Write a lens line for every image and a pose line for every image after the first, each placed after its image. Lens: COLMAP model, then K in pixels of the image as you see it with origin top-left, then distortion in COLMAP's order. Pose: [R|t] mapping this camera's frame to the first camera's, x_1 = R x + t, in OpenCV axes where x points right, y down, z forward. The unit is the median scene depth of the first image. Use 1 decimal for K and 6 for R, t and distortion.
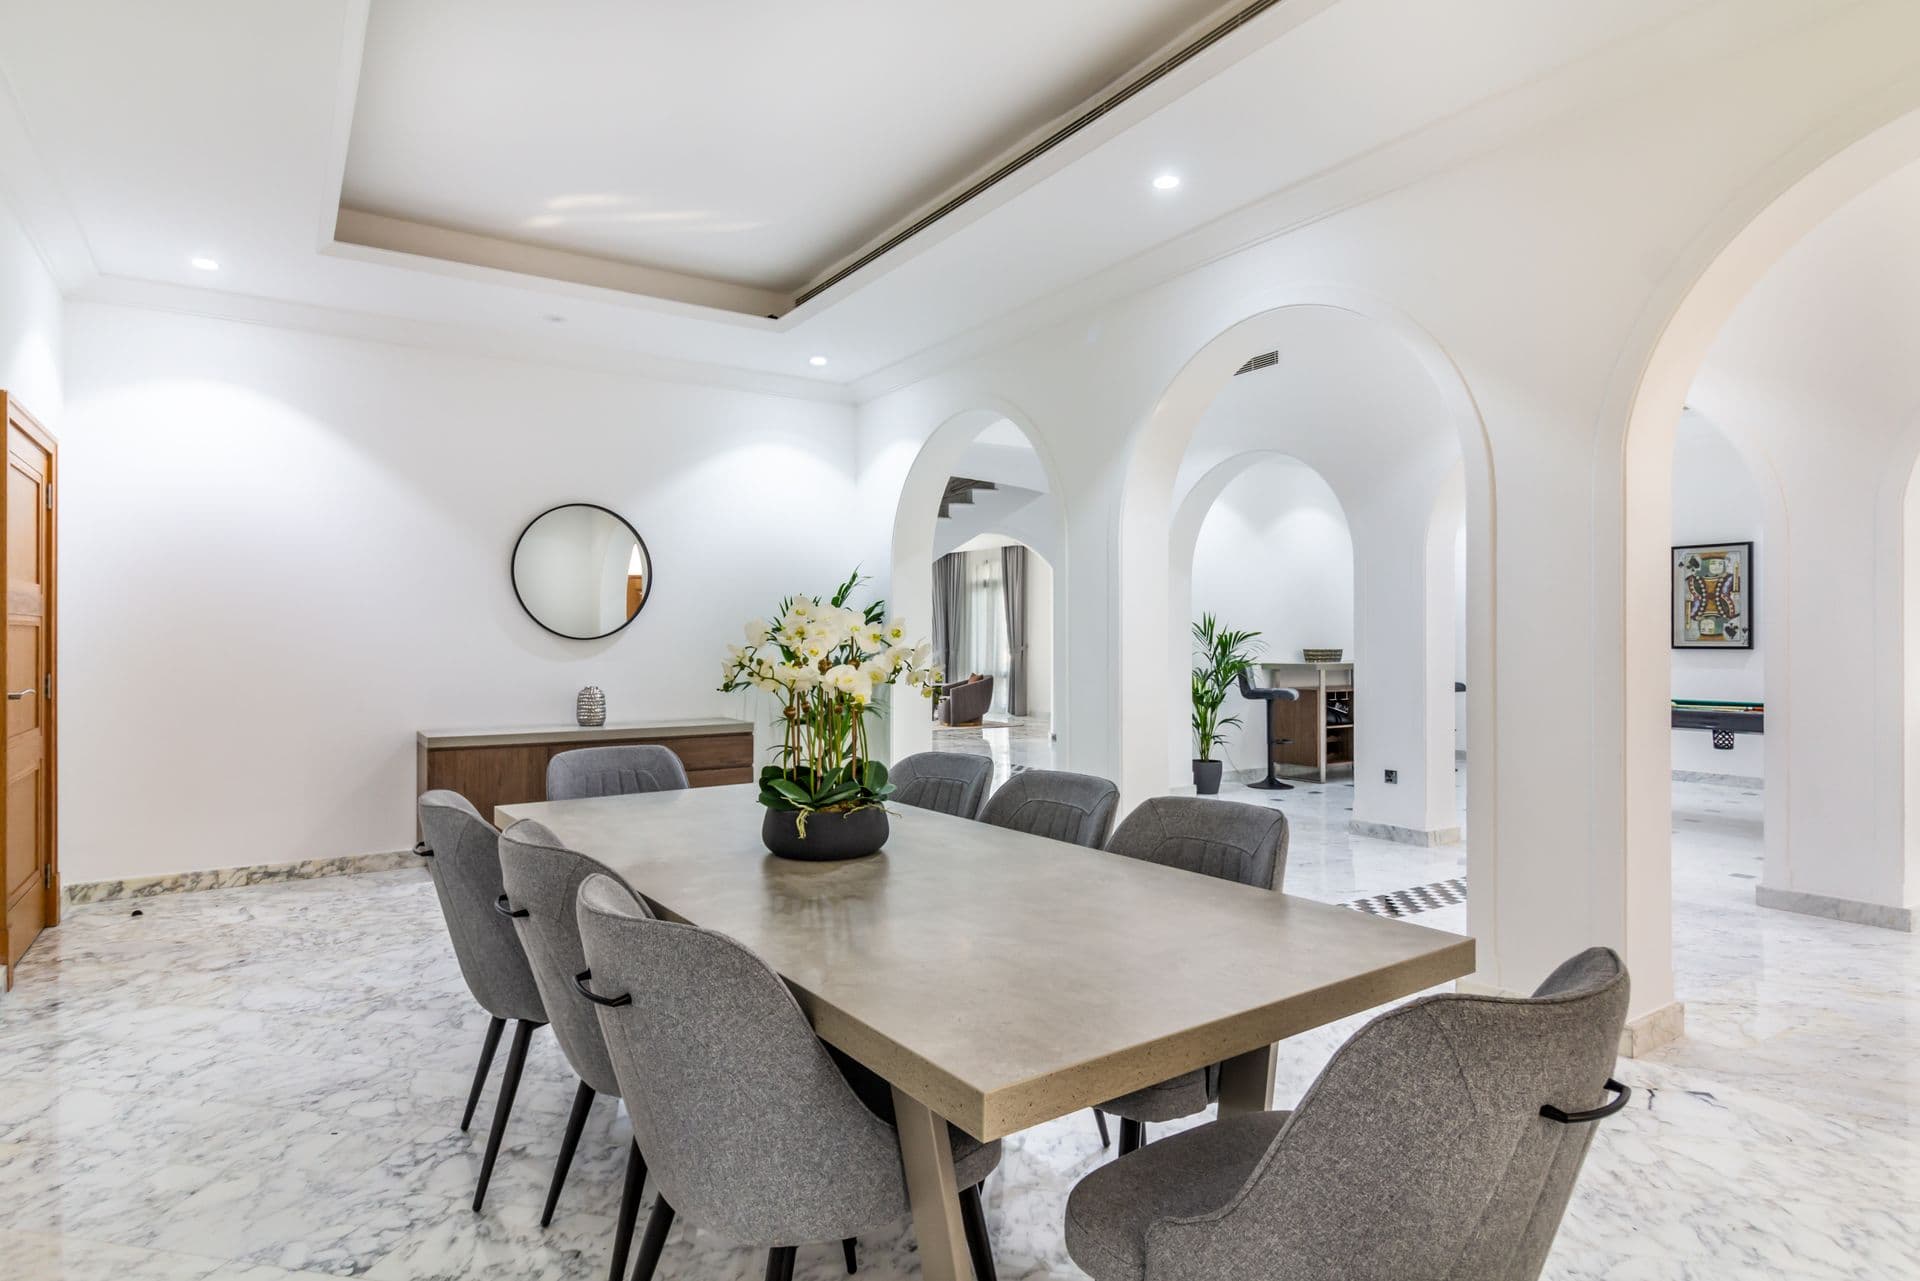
lens RADIAL K [[1028.5, 0, 929.8], [0, 1028.5, 637.5], [0, 0, 1]] dist [0.001212, 0.000104]
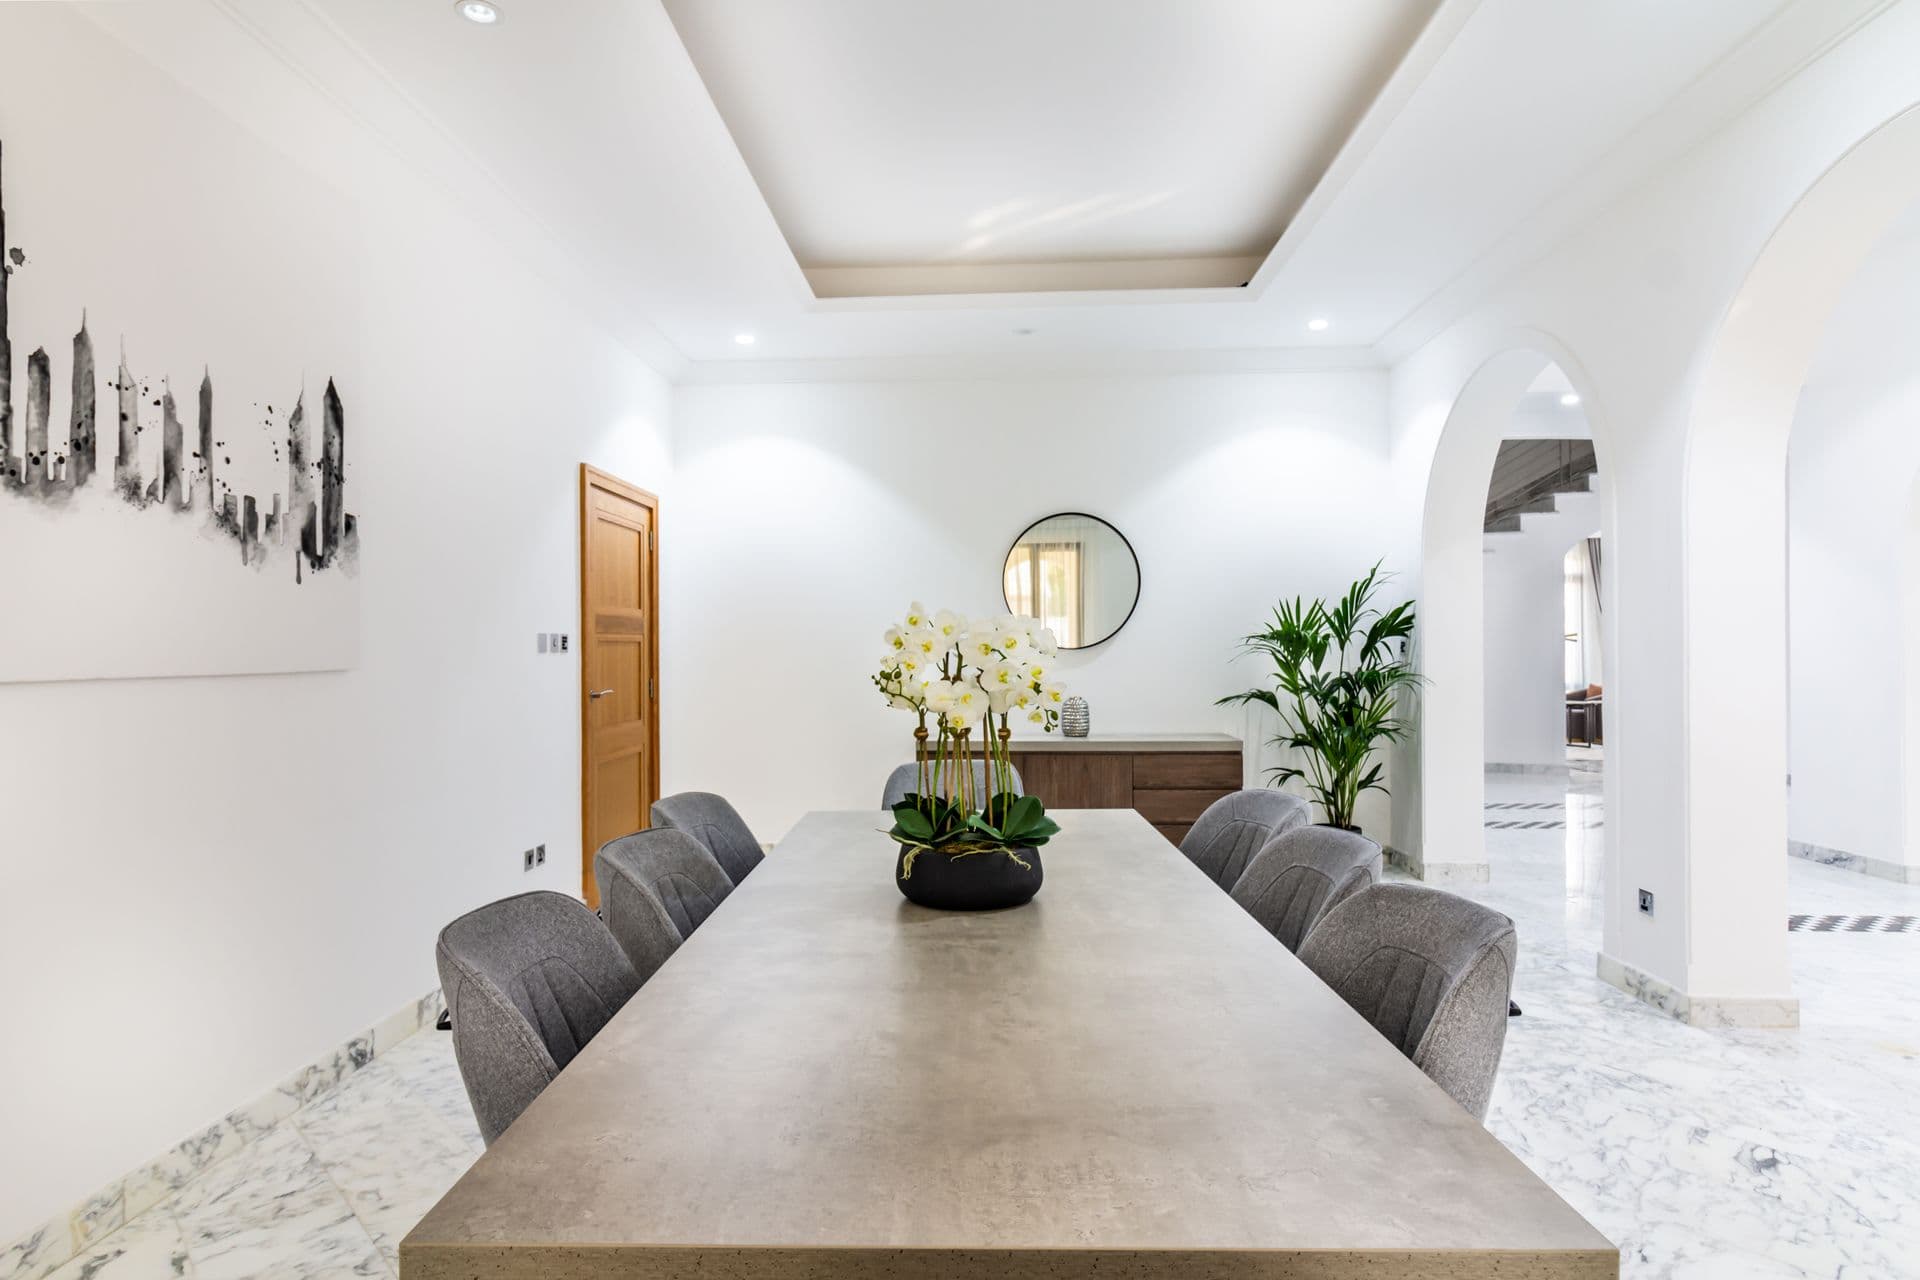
lens RADIAL K [[1056.4, 0, 957.3], [0, 1056.4, 647.2], [0, 0, 1]] dist [-0.029377, -0.000793]
pose [[0.812197, -0.006423, -0.583347, 0.171944], [0.008285, 0.999966, 0.000525, -0.001133], [0.583324, -0.005259, 0.812223, 0.115894]]
